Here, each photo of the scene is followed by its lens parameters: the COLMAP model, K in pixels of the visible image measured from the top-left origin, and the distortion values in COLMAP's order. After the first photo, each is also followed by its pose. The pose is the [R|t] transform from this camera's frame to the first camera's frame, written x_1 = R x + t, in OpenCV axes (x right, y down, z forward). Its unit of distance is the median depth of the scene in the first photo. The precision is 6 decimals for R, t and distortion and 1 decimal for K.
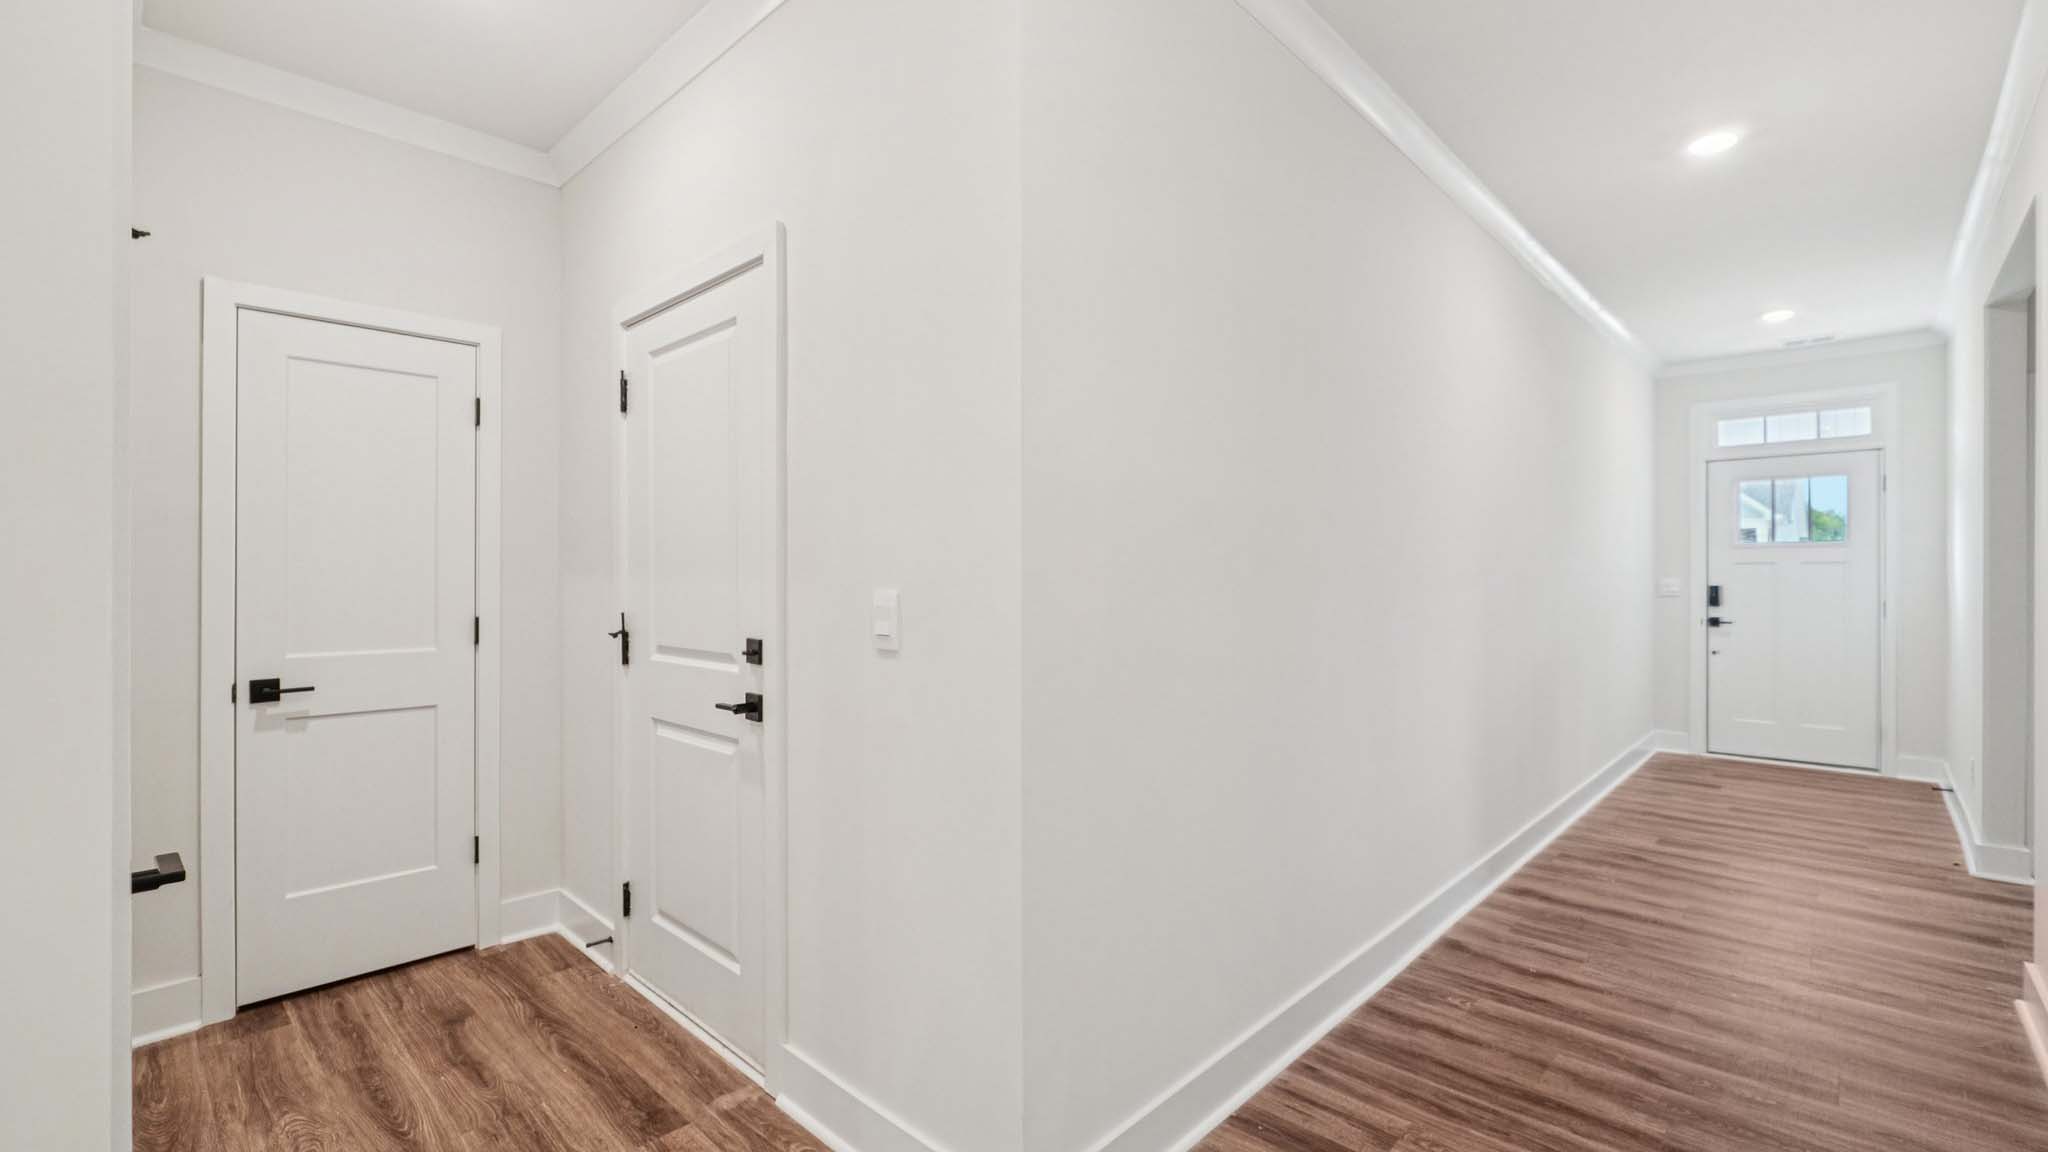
lens RADIAL K [[881.5, 0, 1032.5], [0, 881.5, 569.8], [0, 0, 1]] dist [-0.018674, 0.006523]
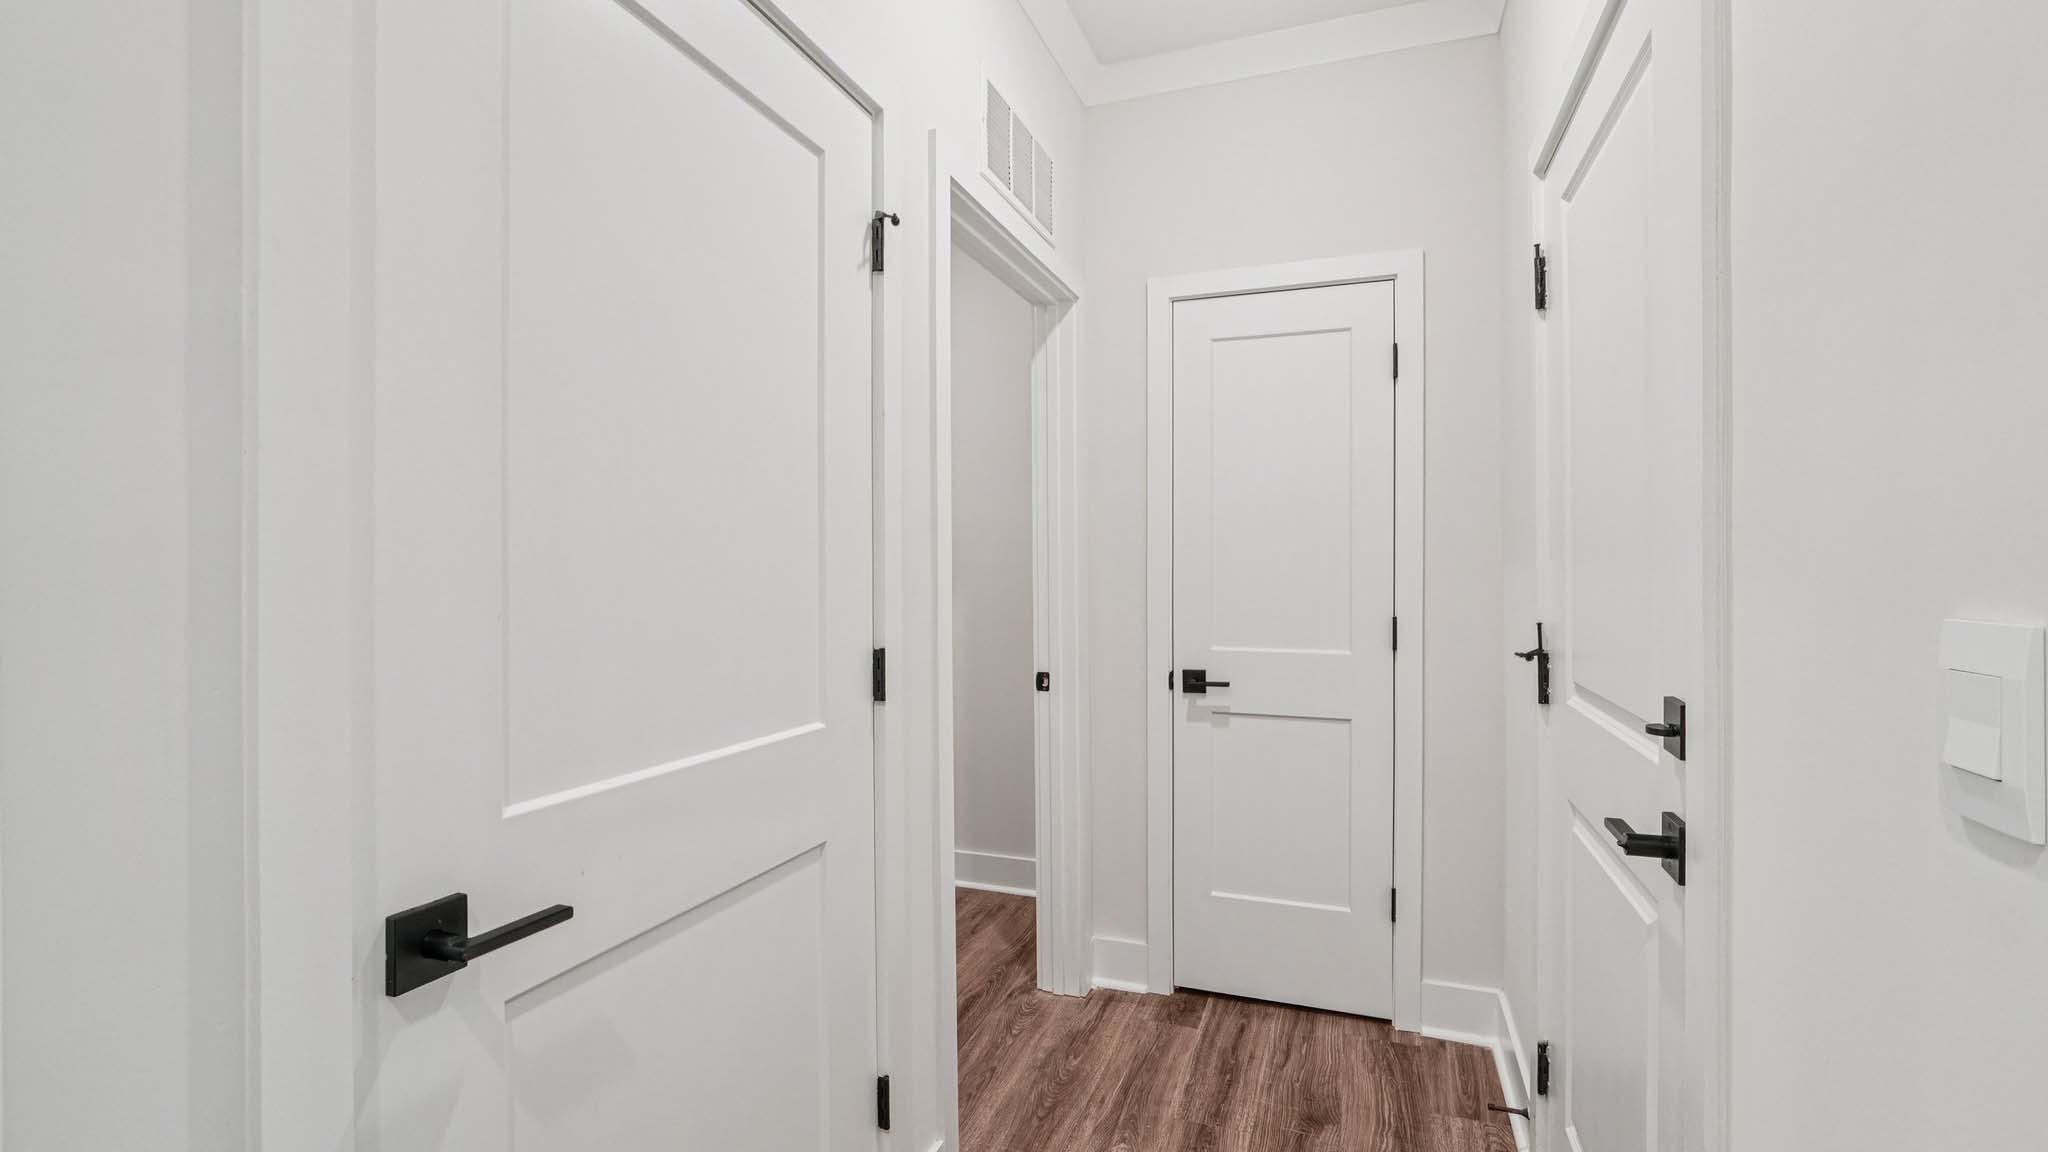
lens RADIAL K [[902.0, 0, 1024.0], [0, 902.0, 576.0], [0, 0, 1]] dist [-0.017164, 0.014919]
pose [[0.410608, 0.009612, -0.911762, -0.023581], [0.003820, 0.999918, 0.012262, 0.005263], [0.911804, -0.008518, 0.410537, 0.398690]]
